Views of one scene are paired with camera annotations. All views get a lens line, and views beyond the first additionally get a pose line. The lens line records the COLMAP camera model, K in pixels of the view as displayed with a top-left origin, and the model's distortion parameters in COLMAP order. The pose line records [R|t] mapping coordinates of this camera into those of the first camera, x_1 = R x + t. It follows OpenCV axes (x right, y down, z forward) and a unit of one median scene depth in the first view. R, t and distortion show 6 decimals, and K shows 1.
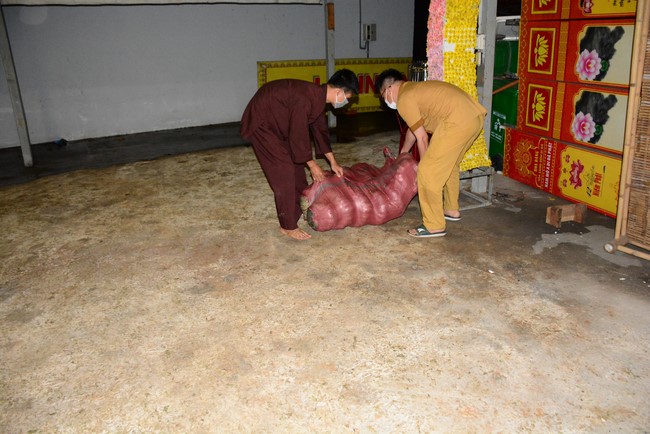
lens RADIAL K [[501.7, 0, 325.0], [0, 501.7, 214.7], [0, 0, 1]] dist [-0.142212, 0.080904]
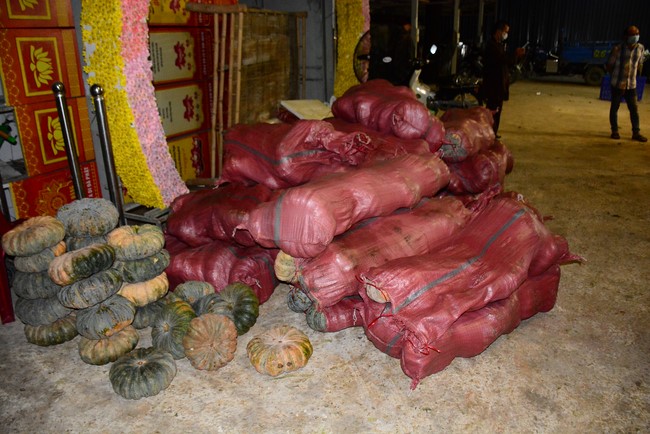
lens RADIAL K [[501.7, 0, 326.5], [0, 501.7, 218.0], [0, 0, 1]] dist [-0.142212, 0.080904]
pose [[-0.670171, -0.229990, 0.705674, -0.509879], [0.277223, 0.804399, 0.525443, -0.450999], [-0.688490, 0.547766, -0.475326, 1.270898]]
